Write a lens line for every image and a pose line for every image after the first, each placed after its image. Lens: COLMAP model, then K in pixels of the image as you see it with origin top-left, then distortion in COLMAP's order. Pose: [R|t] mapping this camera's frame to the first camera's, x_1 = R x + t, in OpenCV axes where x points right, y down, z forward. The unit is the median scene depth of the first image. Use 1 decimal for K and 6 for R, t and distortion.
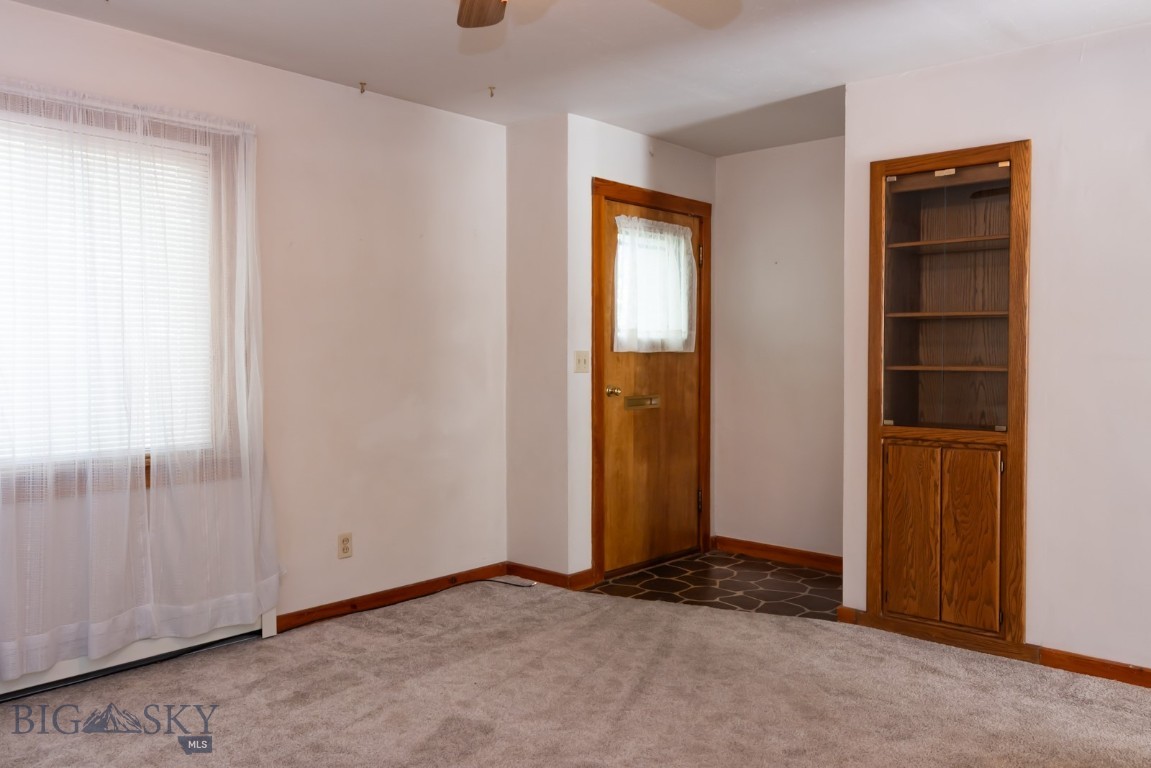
lens RADIAL K [[909.8, 0, 586.6], [0, 909.8, 375.5], [0, 0, 1]] dist [0.008124, -0.007197]
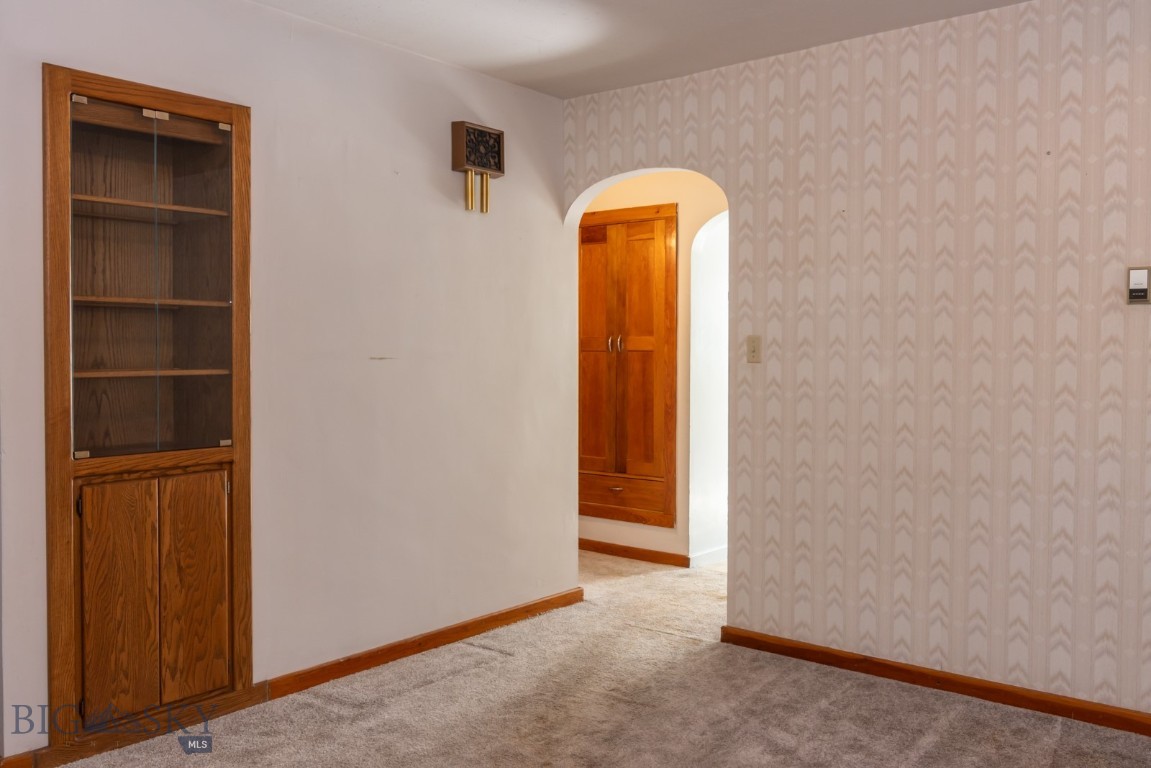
lens RADIAL K [[982.8, 0, 573.5], [0, 982.8, 374.6], [0, 0, 1]] dist [-0.006305, 0.020133]
pose [[-0.045602, -0.029480, 0.998525, -0.446350], [0.024468, 0.999232, 0.030618, -0.023561], [-0.998660, 0.025828, -0.044846, 0.699012]]
